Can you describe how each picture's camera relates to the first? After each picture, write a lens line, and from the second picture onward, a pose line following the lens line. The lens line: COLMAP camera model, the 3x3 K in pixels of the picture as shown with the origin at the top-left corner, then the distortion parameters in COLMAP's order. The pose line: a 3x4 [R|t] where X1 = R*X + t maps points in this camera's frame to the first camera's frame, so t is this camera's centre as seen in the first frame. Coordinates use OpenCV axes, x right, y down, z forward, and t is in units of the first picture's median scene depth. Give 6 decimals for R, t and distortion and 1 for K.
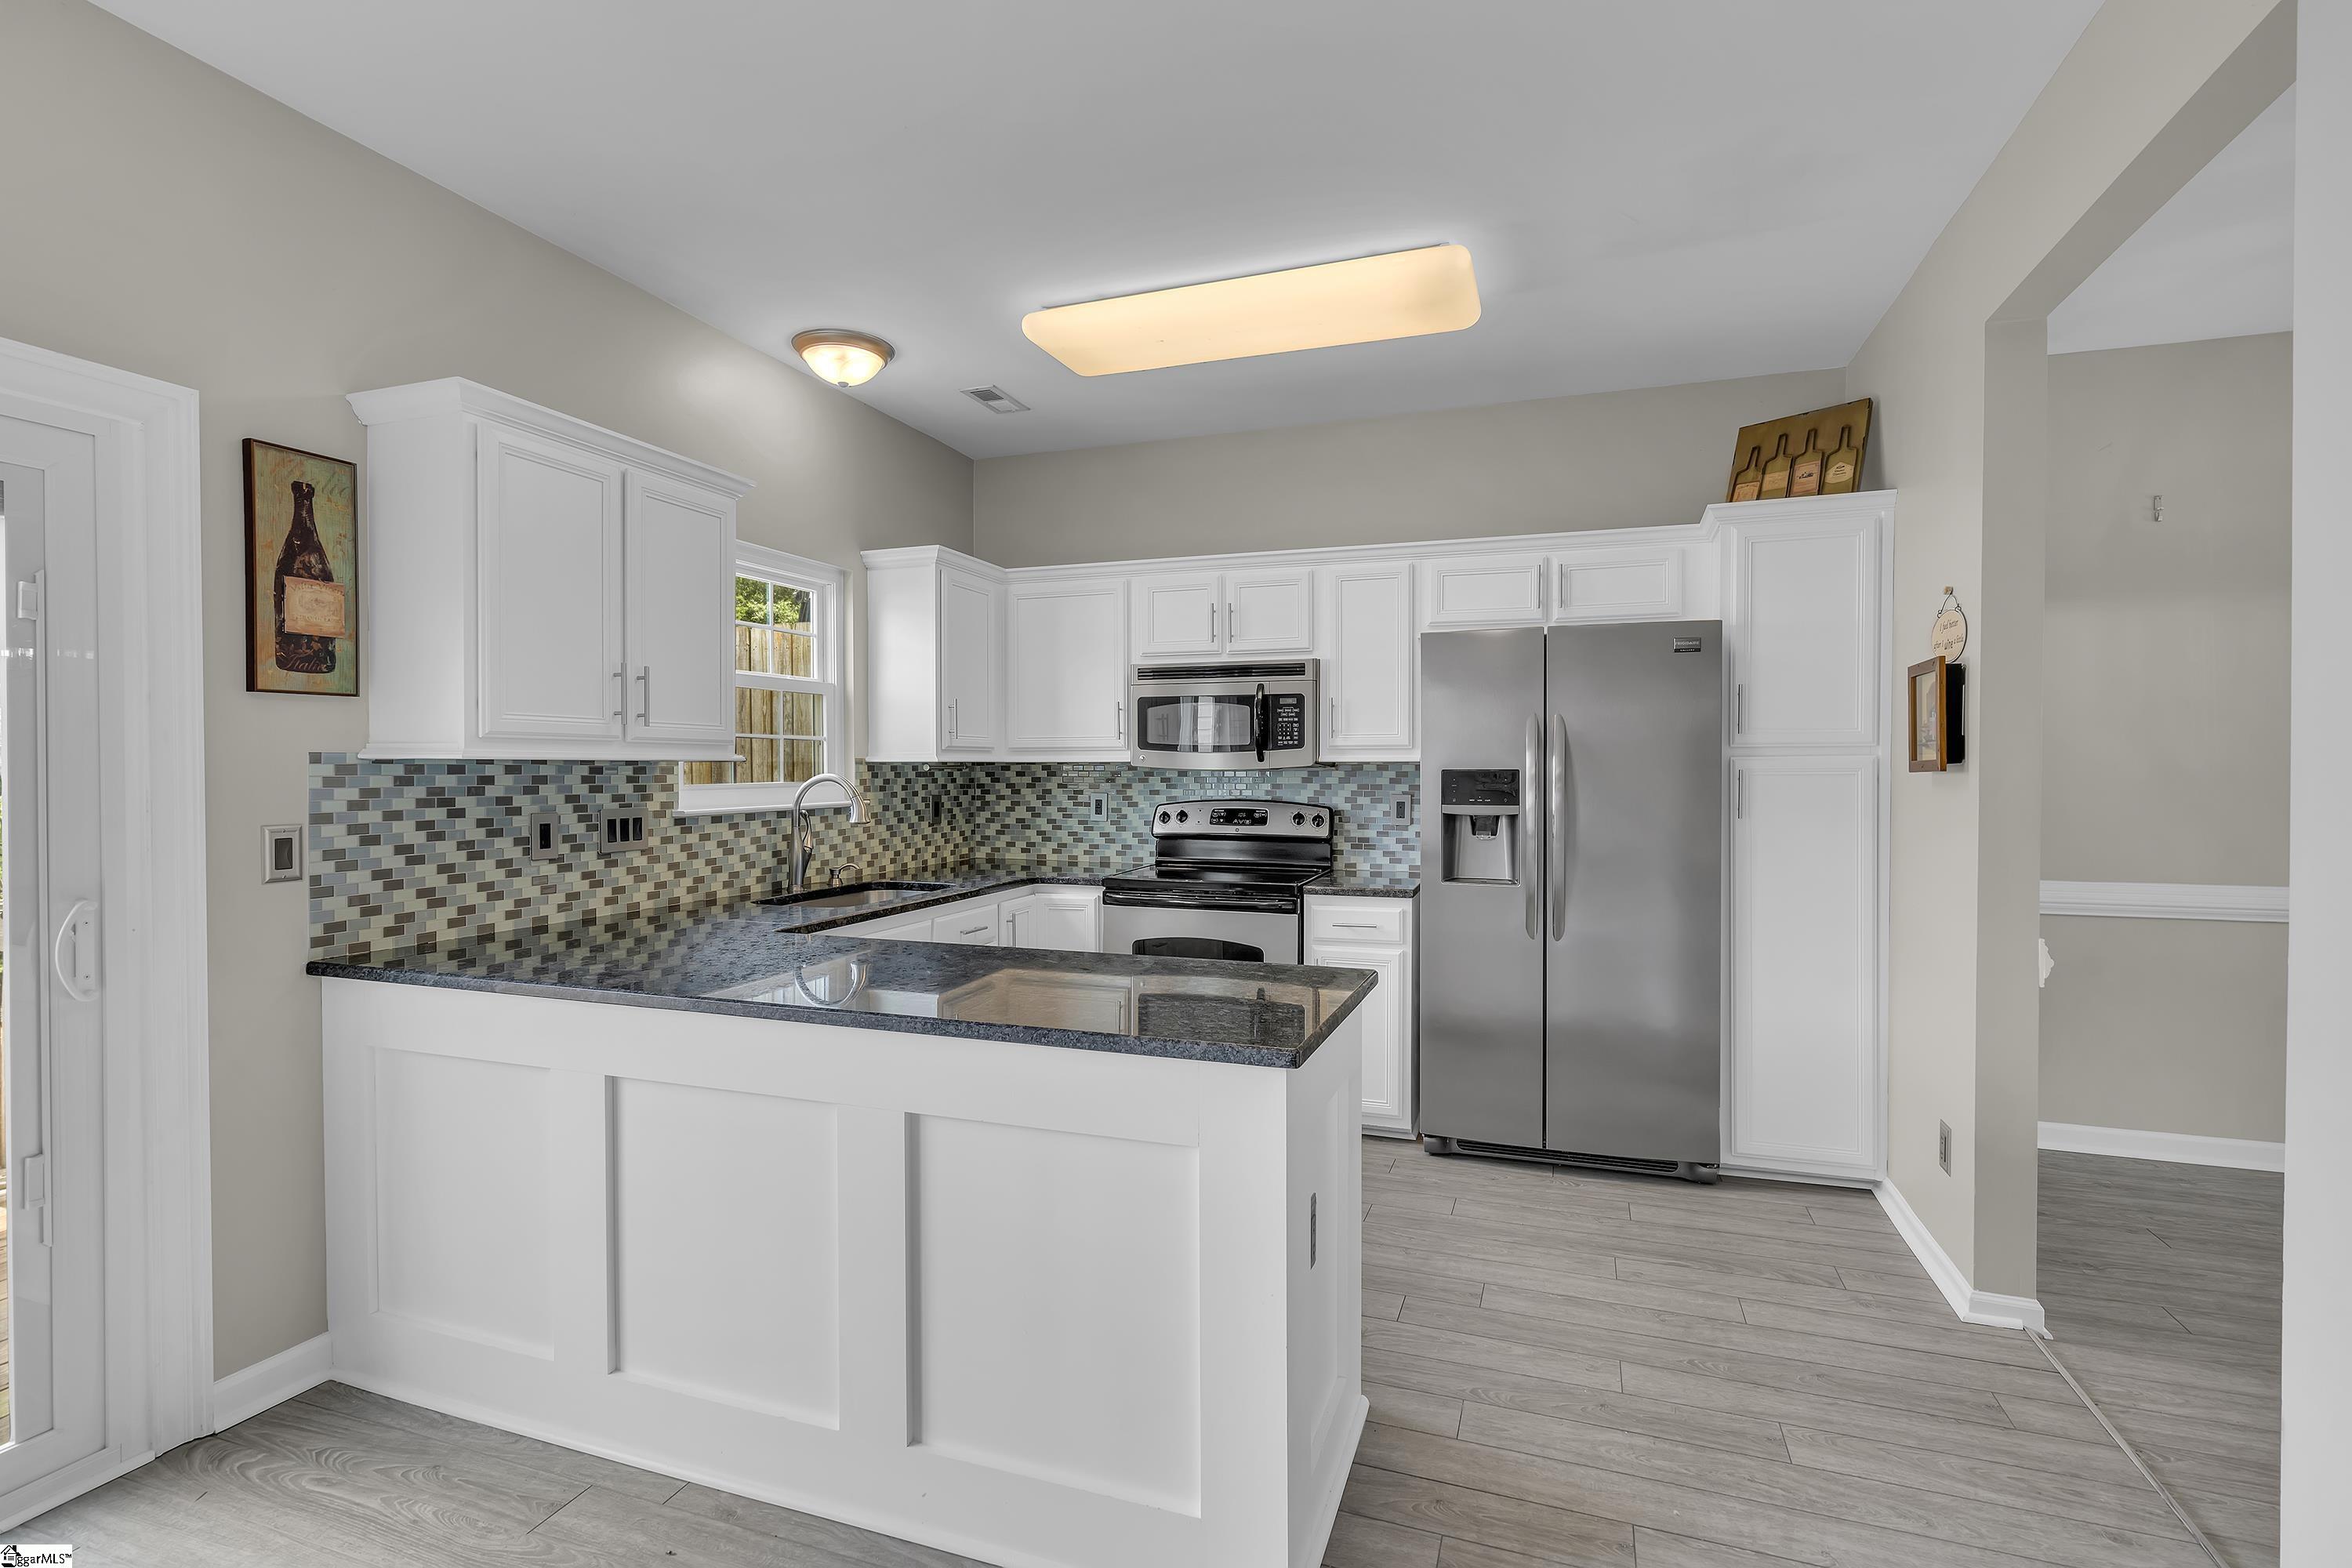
lens RADIAL K [[1104.1, 0, 1182.7], [0, 1104.1, 776.5], [0, 0, 1]] dist [0.000372, 0.000742]
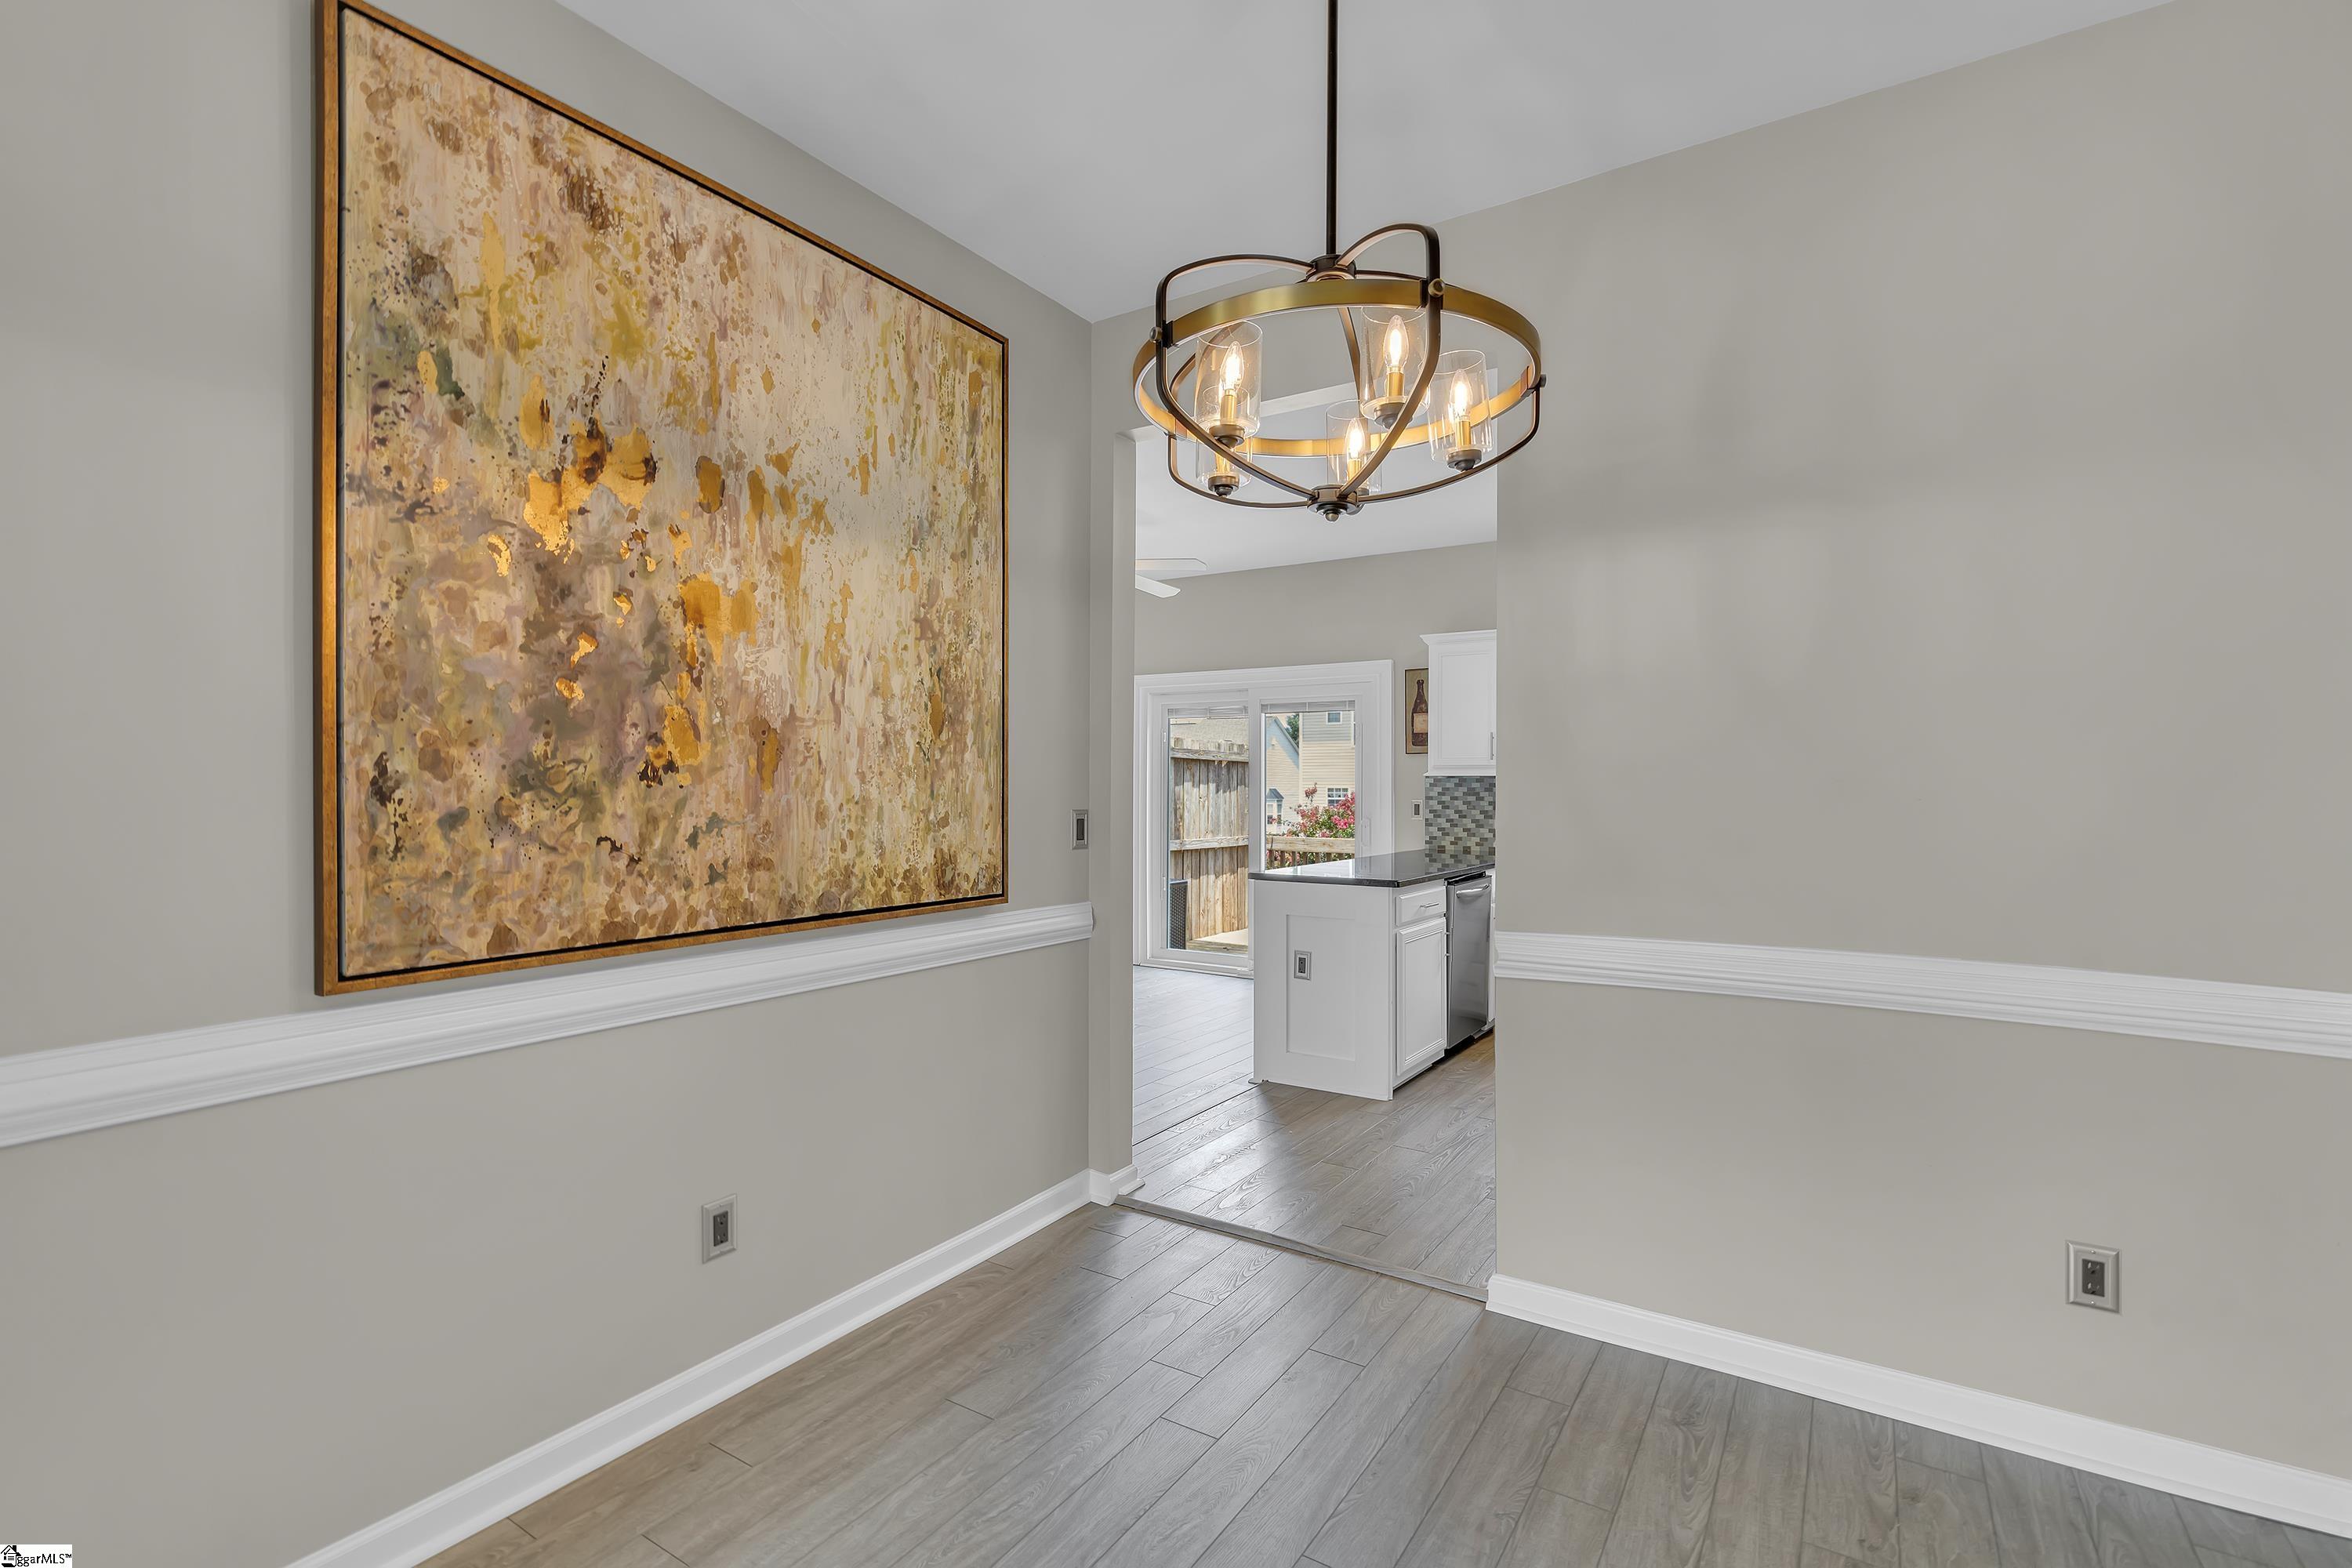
lens RADIAL K [[1052.6, 0, 1172.9], [0, 1052.6, 784.2], [0, 0, 1]] dist [-0.001577, 0.001533]
pose [[-0.235869, -0.002357, -0.971782, 1.268446], [-0.012236, 0.999925, 0.000545, 0.006402], [0.971708, 0.012019, -0.235880, 0.649086]]
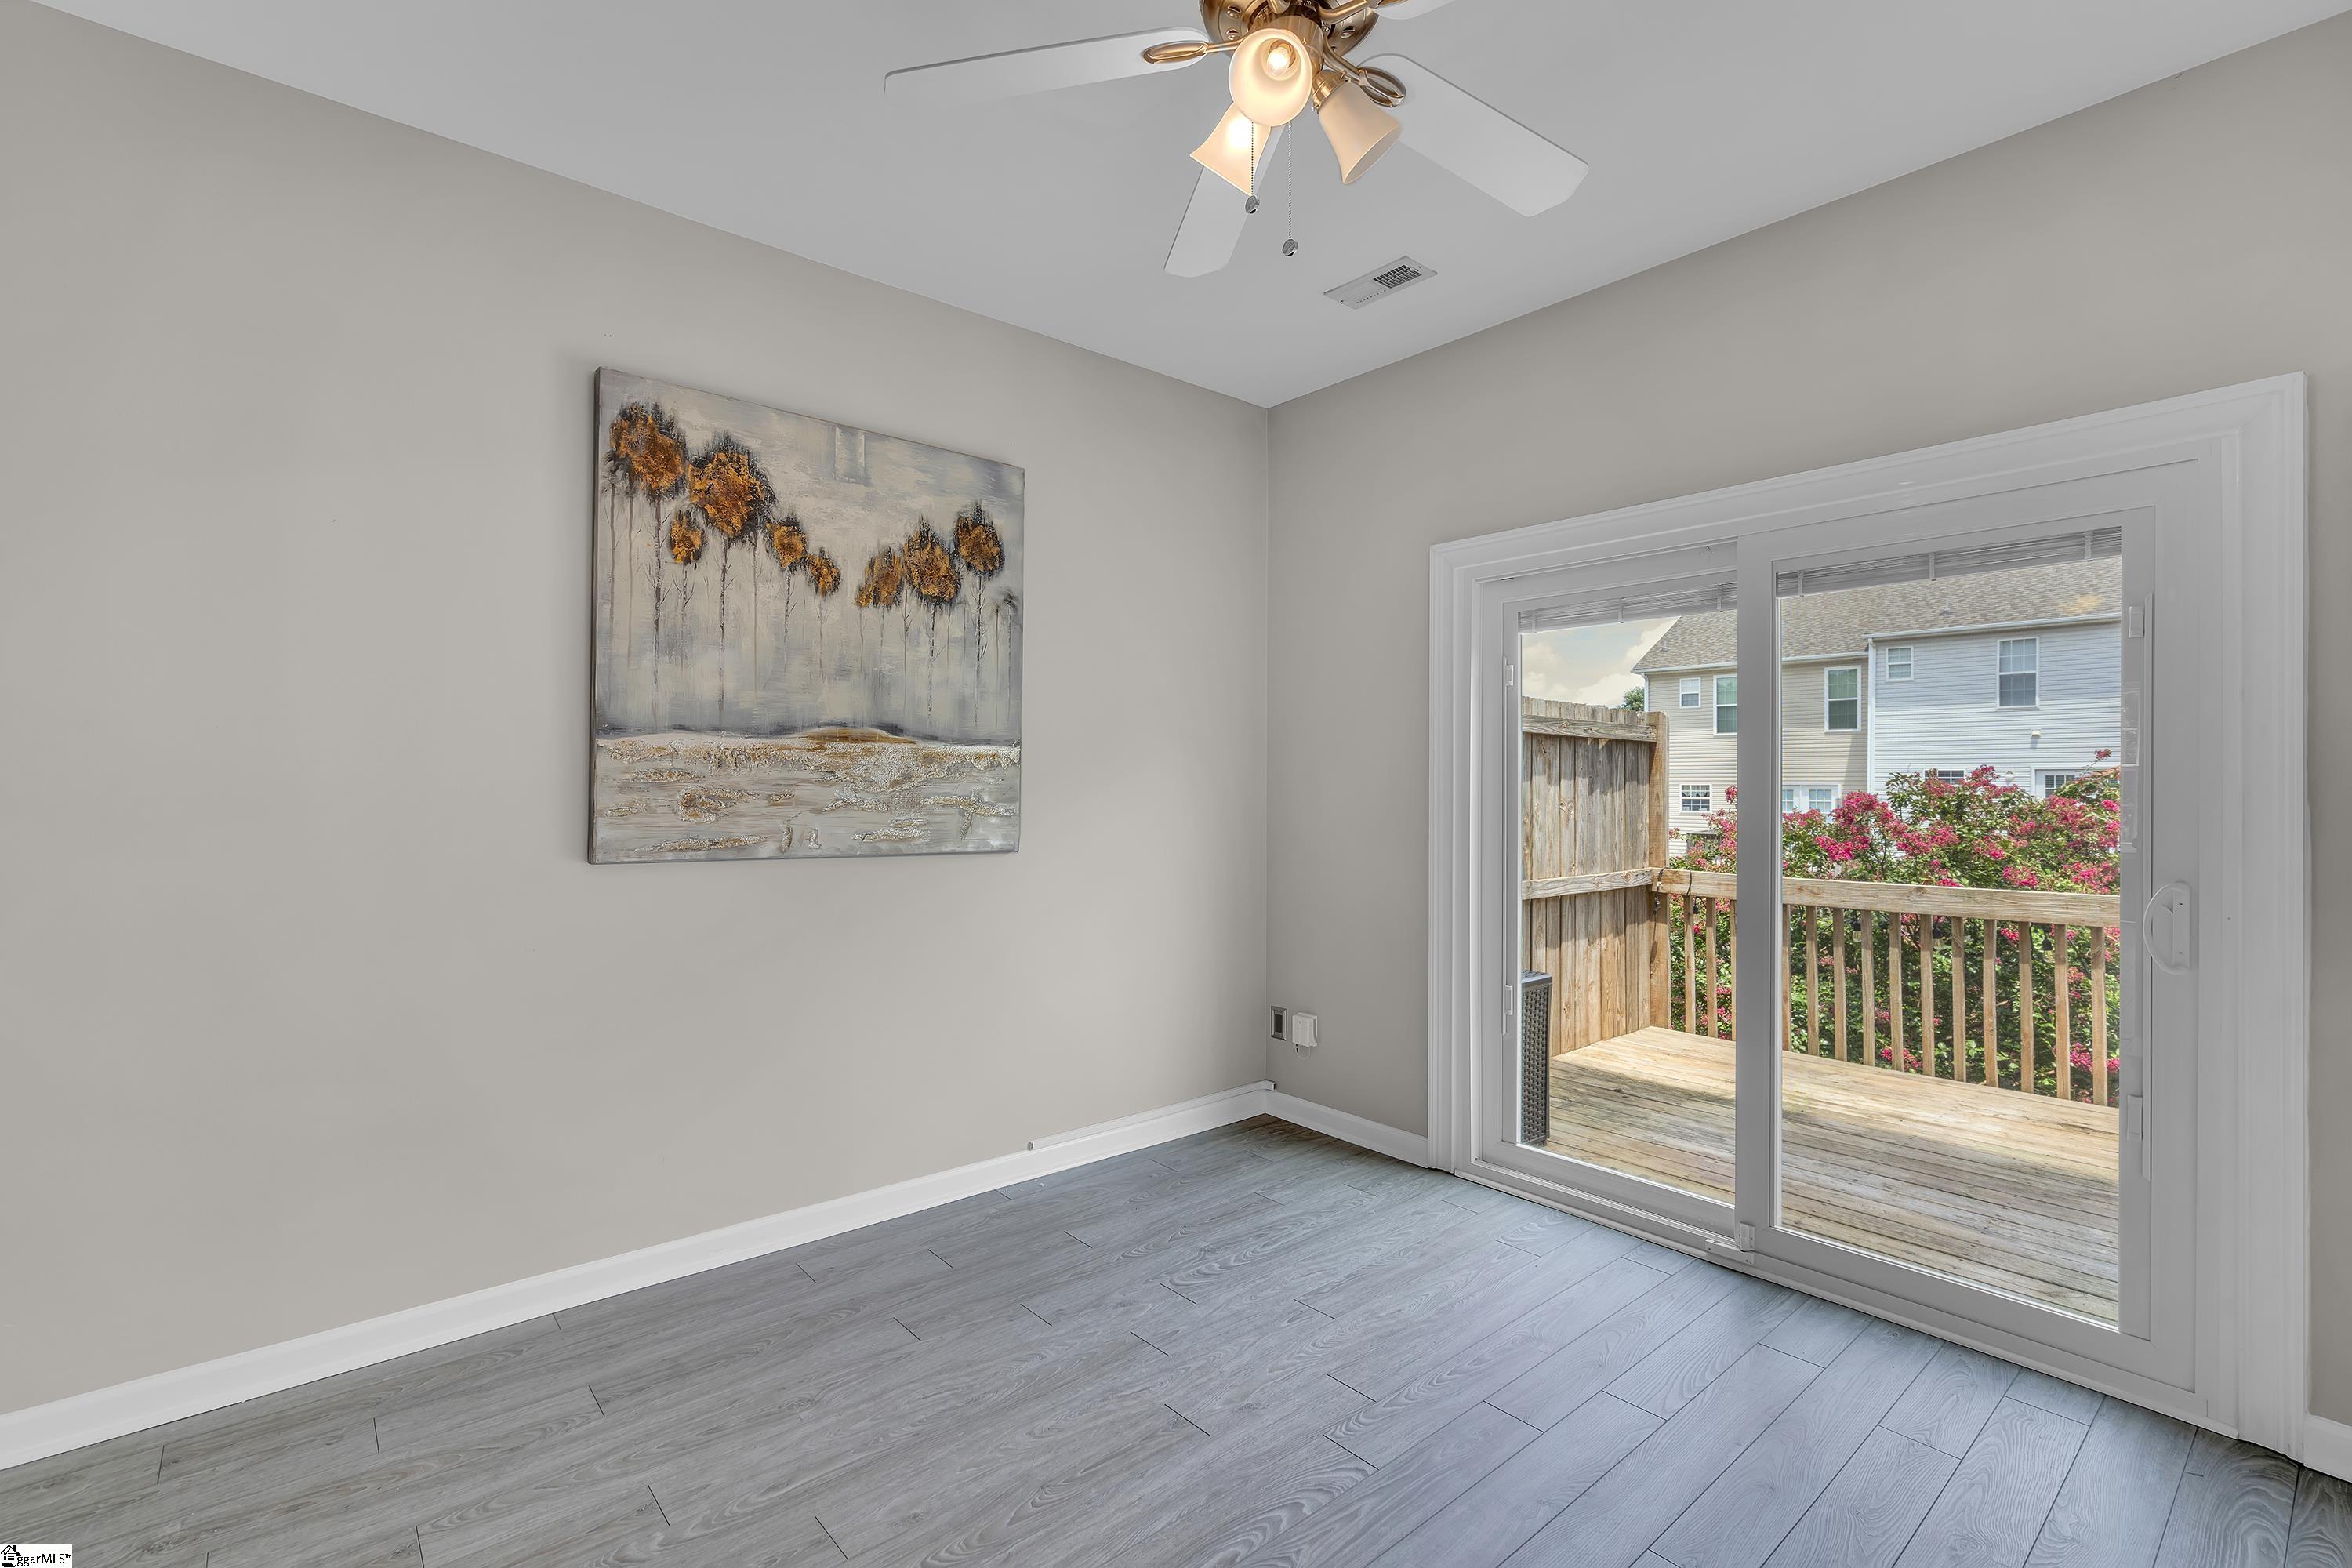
lens RADIAL K [[1052.6, 0, 1178.7], [0, 1052.6, 774.0], [0, 0, 1]] dist [-0.001577, 0.001533]
pose [[-0.492461, -0.007123, -0.870305, 0.219592], [-0.010270, 0.999944, -0.002373, 0.008637], [0.870274, 0.007769, -0.492507, 0.348823]]
